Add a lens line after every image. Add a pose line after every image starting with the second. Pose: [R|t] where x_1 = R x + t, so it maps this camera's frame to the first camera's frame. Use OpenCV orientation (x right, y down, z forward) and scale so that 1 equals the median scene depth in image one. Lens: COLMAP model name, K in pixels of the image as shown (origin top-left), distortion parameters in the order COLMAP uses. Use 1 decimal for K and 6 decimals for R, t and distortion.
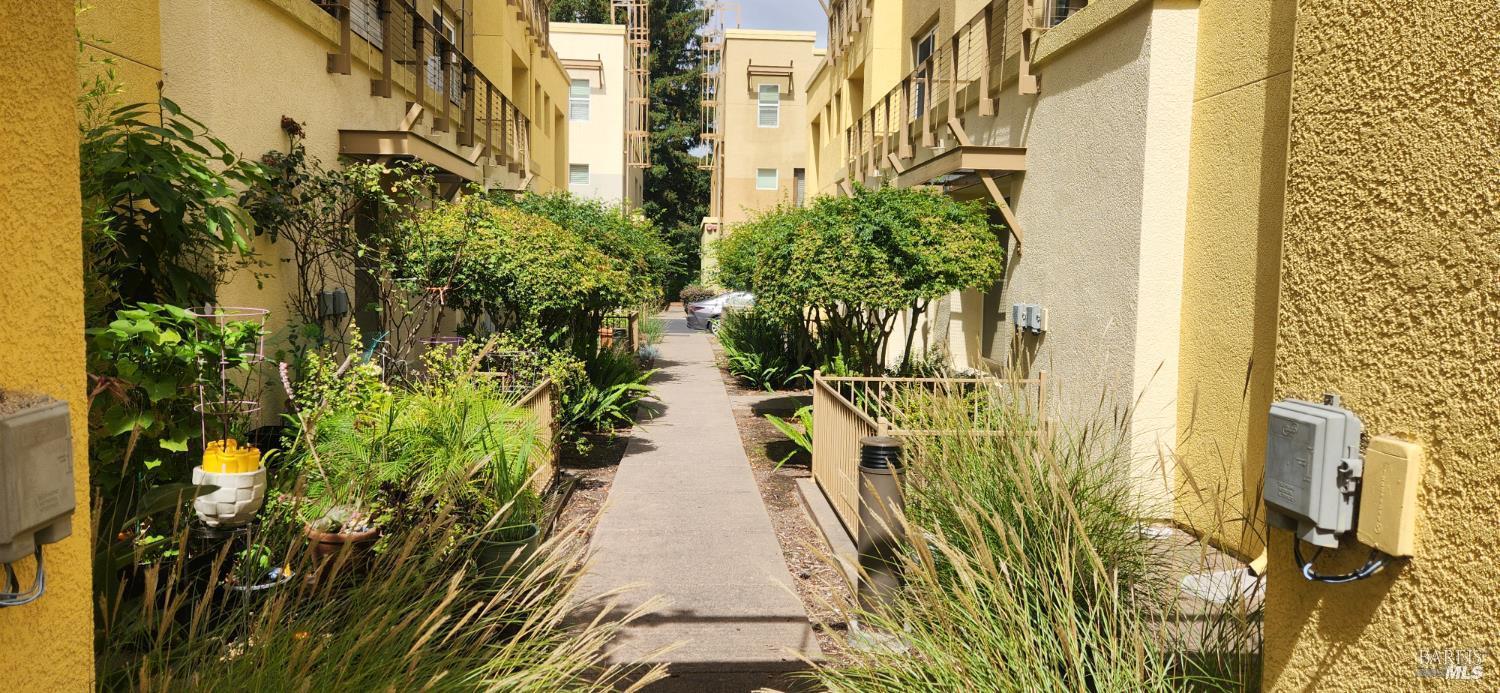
lens RADIAL K [[1005.1, 0, 751.8], [0, 1005.1, 347.8], [0, 0, 1]] dist [0.072148, -0.048207]
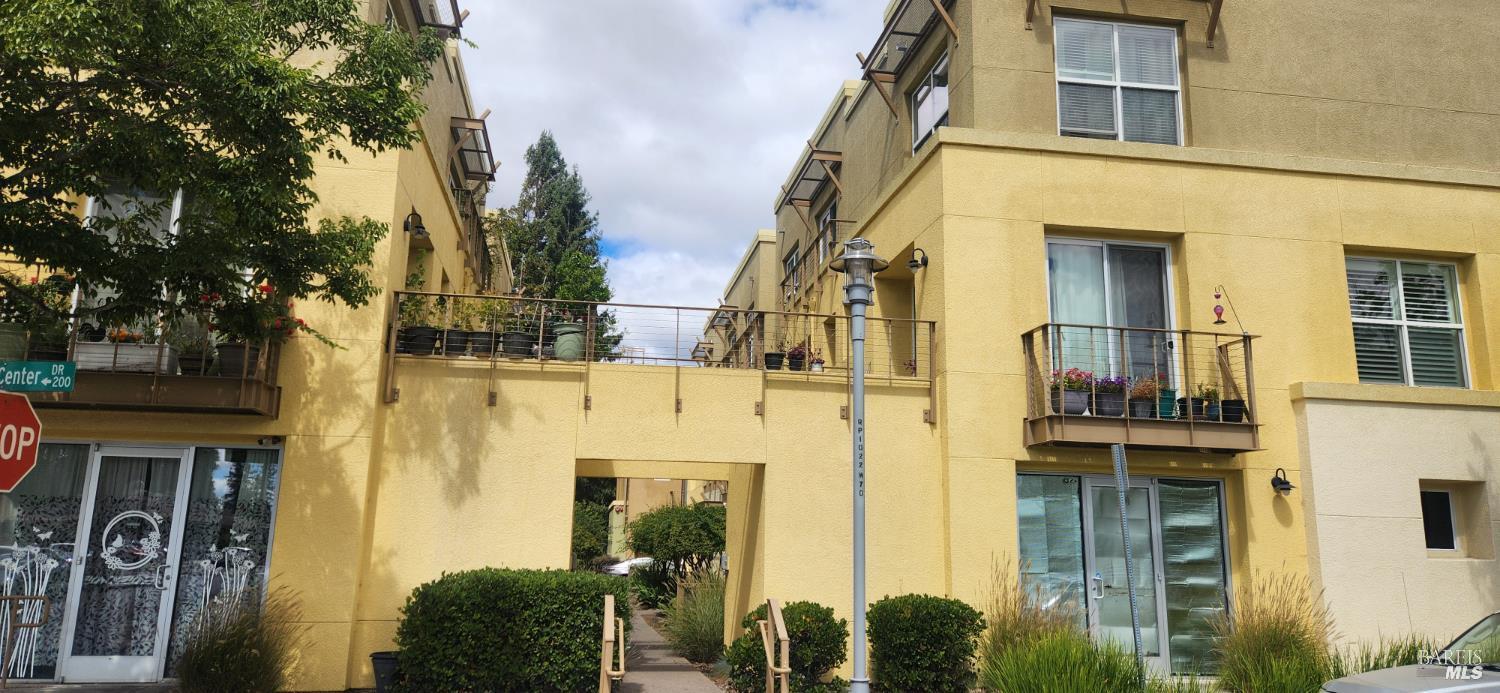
lens RADIAL K [[1005.1, 0, 754.4], [0, 1005.1, 344.3], [0, 0, 1]] dist [0.072148, -0.048207]
pose [[0.994446, 0.022275, 0.102859, -0.009444], [0.006162, 0.963345, -0.268195, 0.062378], [-0.105063, 0.267339, 0.957858, -0.751289]]
